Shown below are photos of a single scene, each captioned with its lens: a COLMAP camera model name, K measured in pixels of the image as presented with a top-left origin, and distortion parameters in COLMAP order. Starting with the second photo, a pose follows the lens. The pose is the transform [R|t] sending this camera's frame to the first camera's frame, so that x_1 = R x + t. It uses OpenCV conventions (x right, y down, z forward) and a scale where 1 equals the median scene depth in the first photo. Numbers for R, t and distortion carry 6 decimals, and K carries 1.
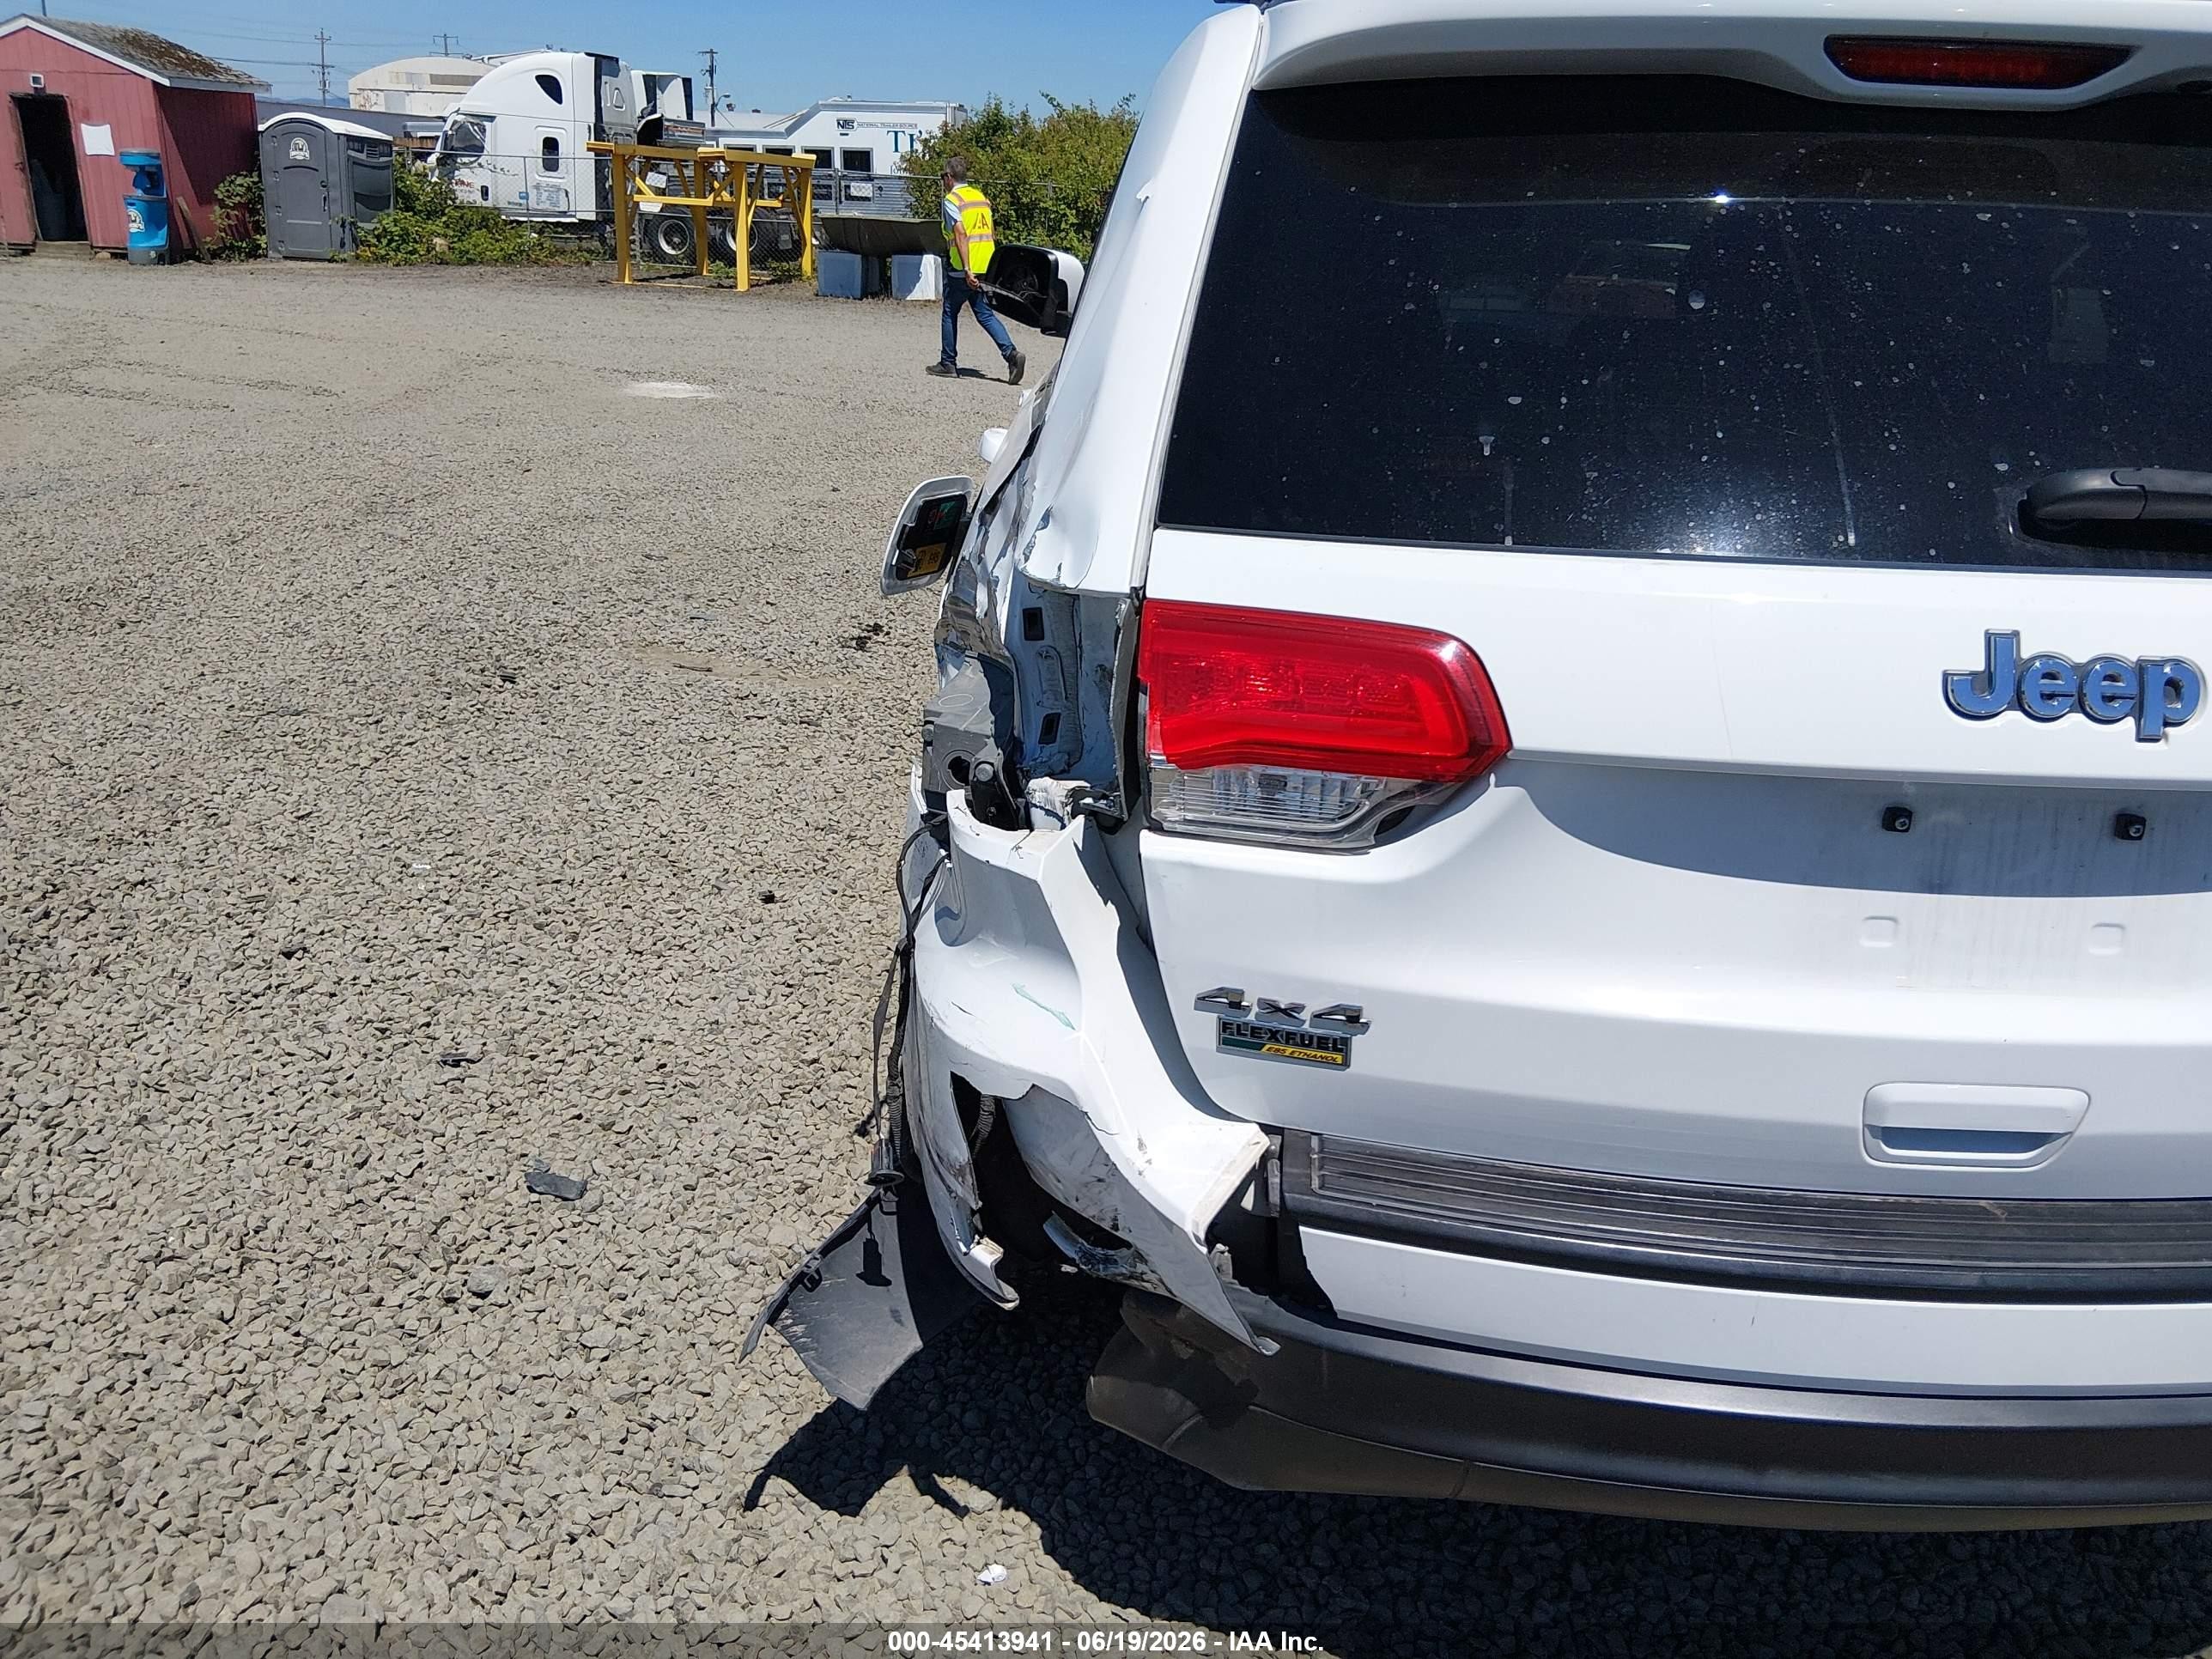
lens RADIAL K [[1687.0, 0, 1115.2], [0, 1687.0, 819.7], [0, 0, 1]] dist [0.131392, -0.240923]
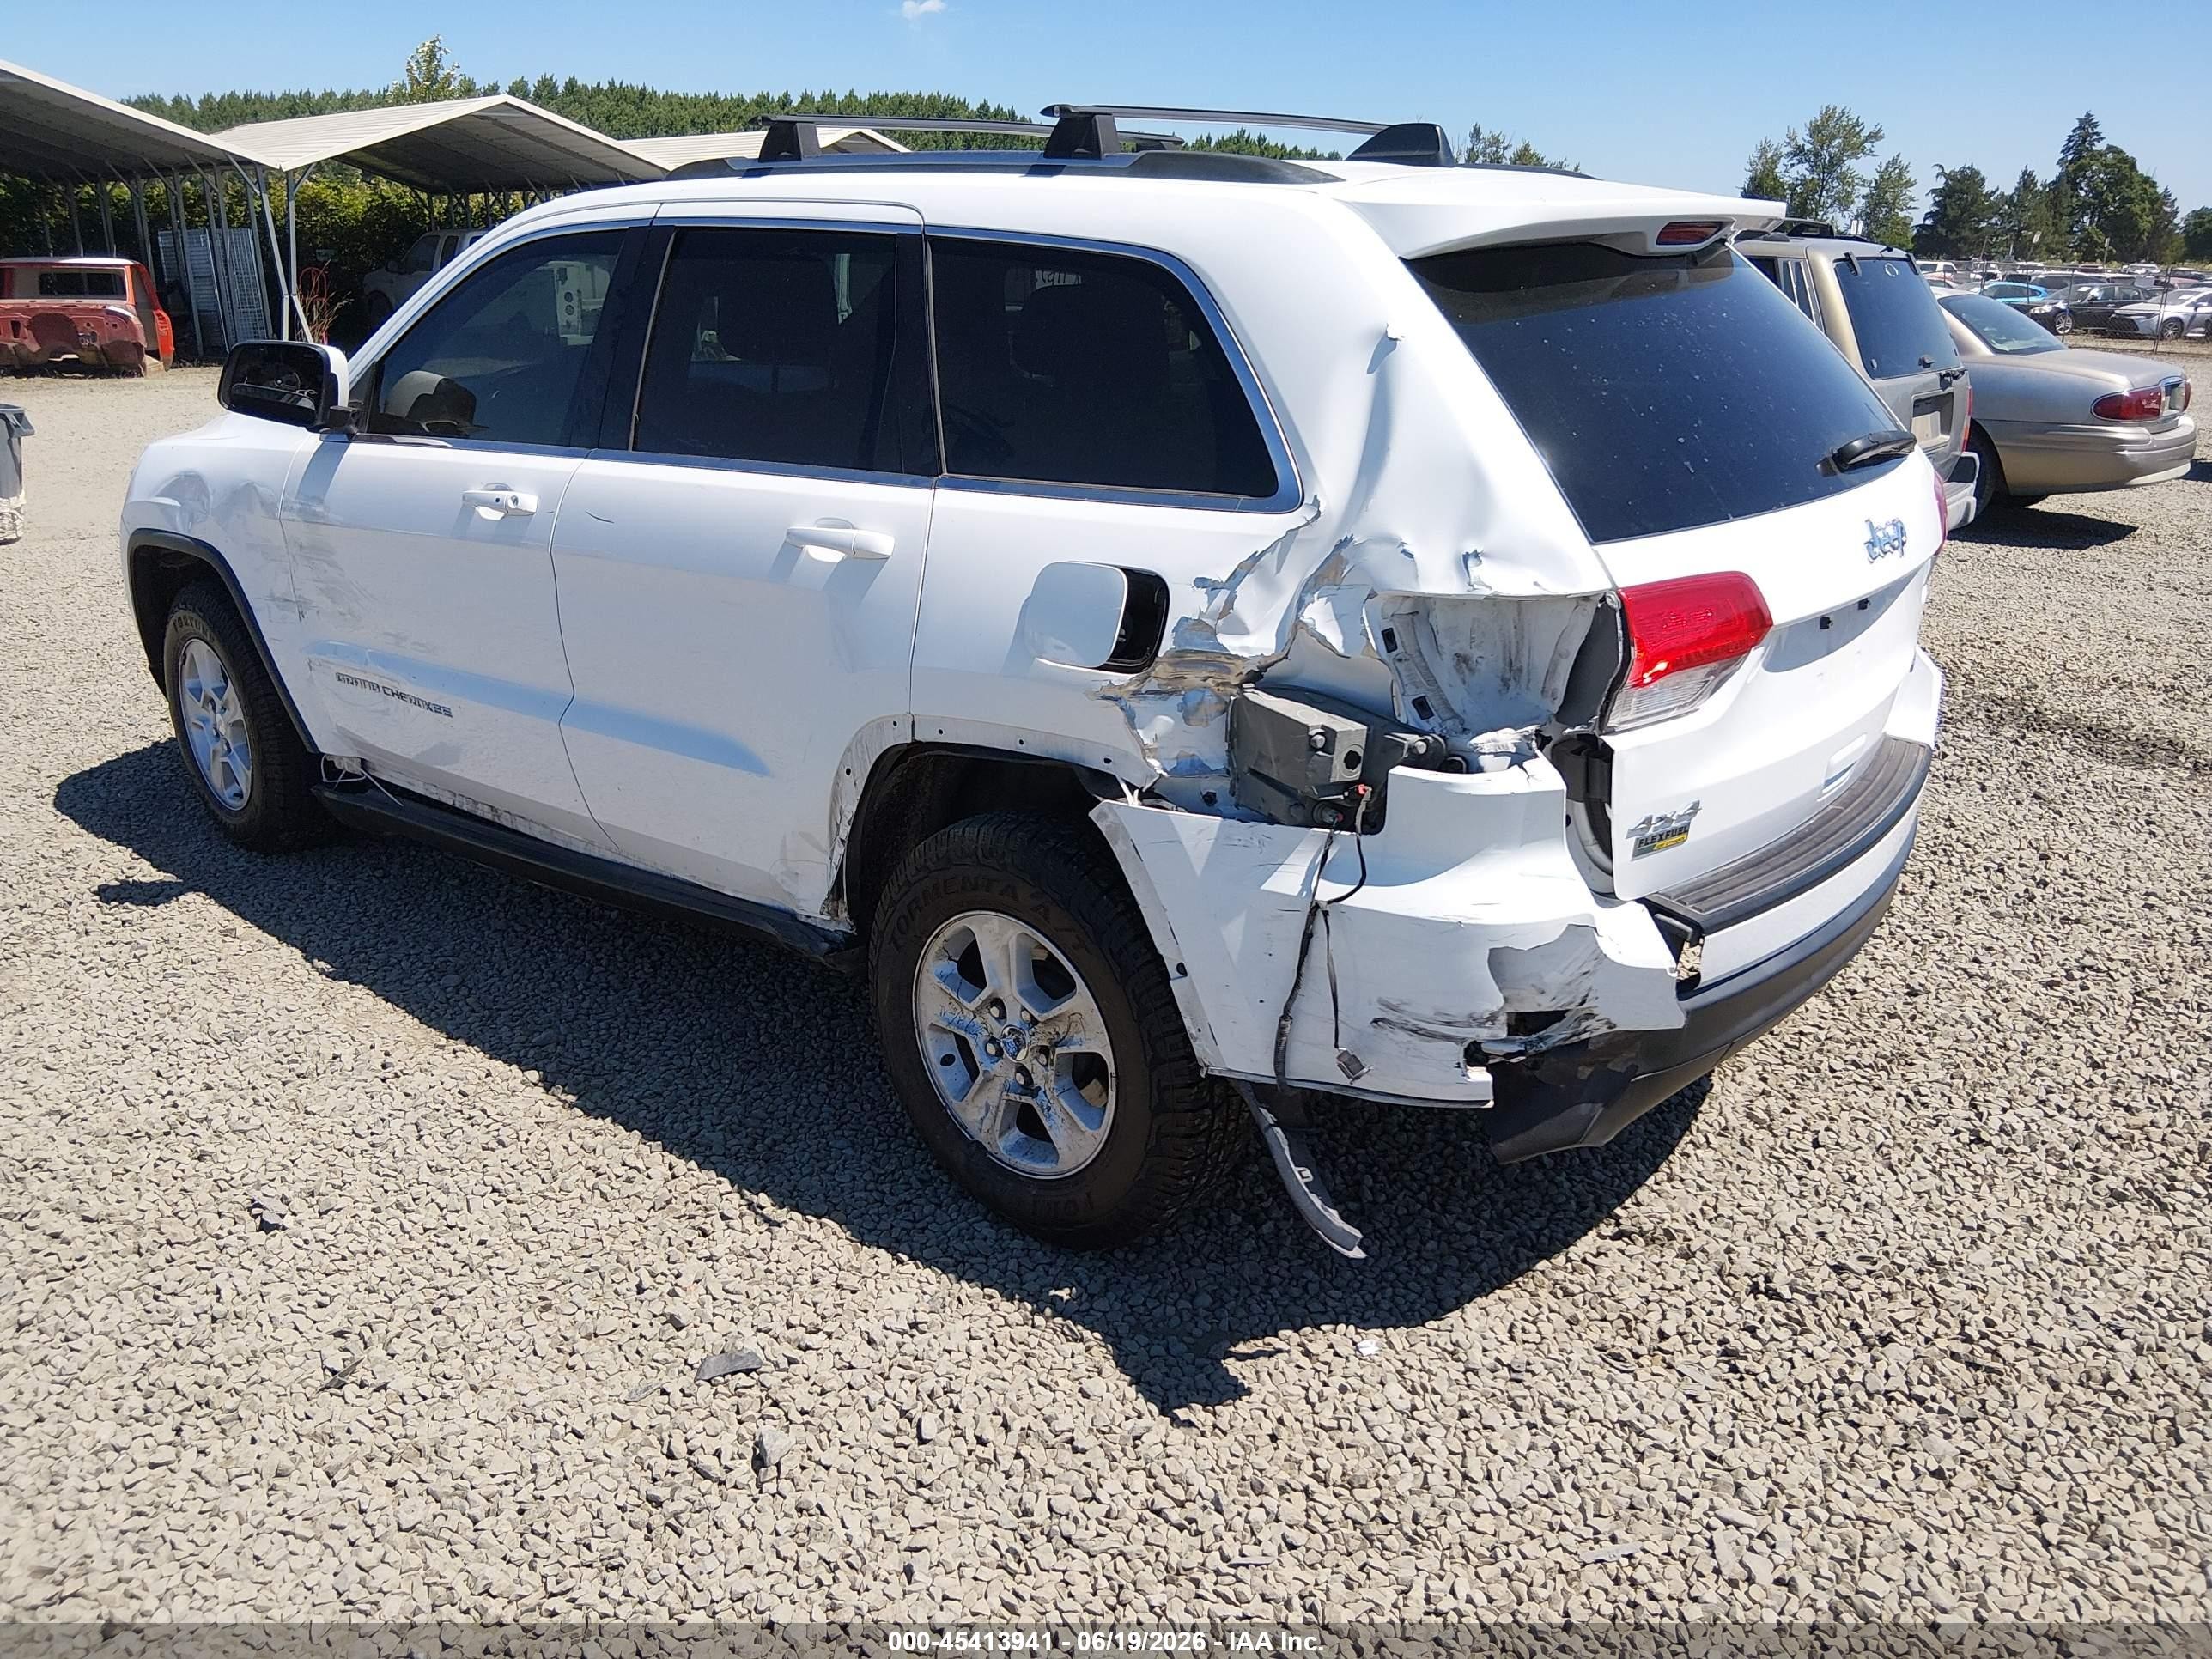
lens RADIAL K [[1687.0, 0, 1115.2], [0, 1687.0, 819.7], [0, 0, 1]] dist [0.131392, -0.240923]
pose [[0.595684, -0.287771, 0.749899, -0.878643], [0.281085, 0.949268, 0.140998, -0.162742], [-0.752431, 0.126795, 0.646352, 0.195475]]
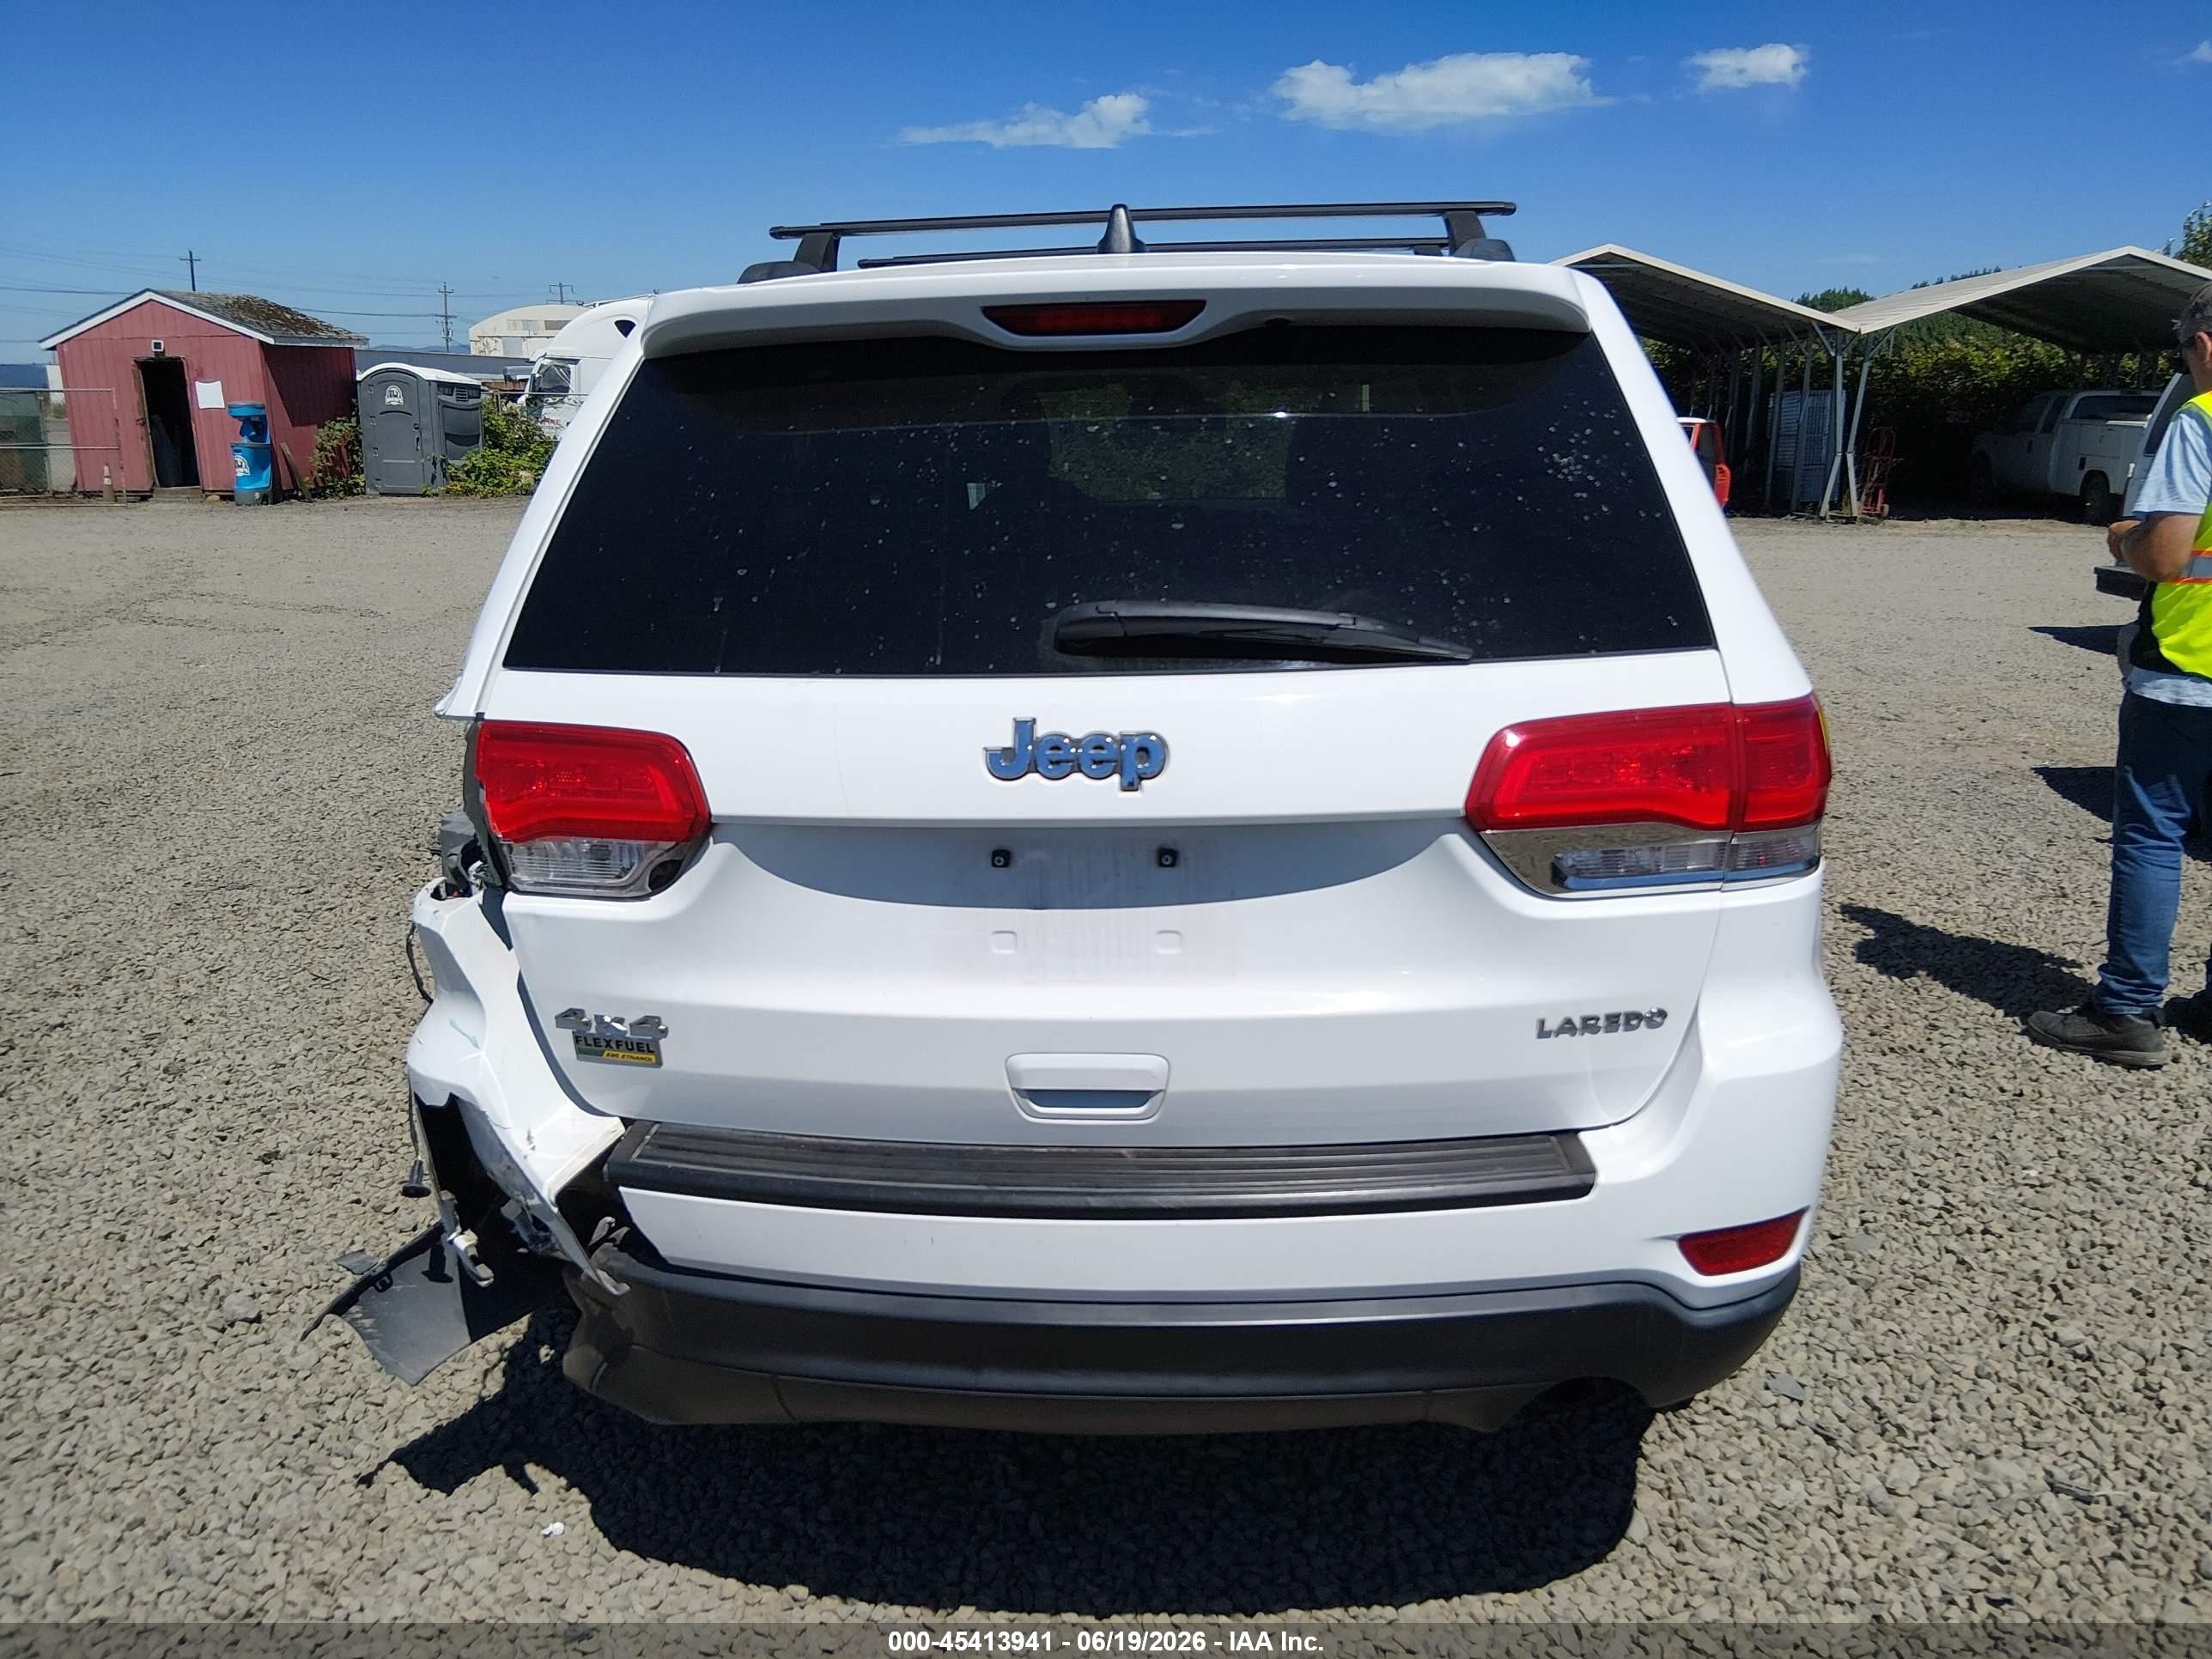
lens RADIAL K [[1689.8, 0, 1121.9], [0, 1689.8, 836.3], [0, 0, 1]] dist [0.062288, -0.108567]
pose [[0.997591, -0.035385, -0.059675, 0.351872], [0.029409, 0.994732, -0.098204, 0.065667], [0.062835, 0.096212, 0.993376, -0.192484]]
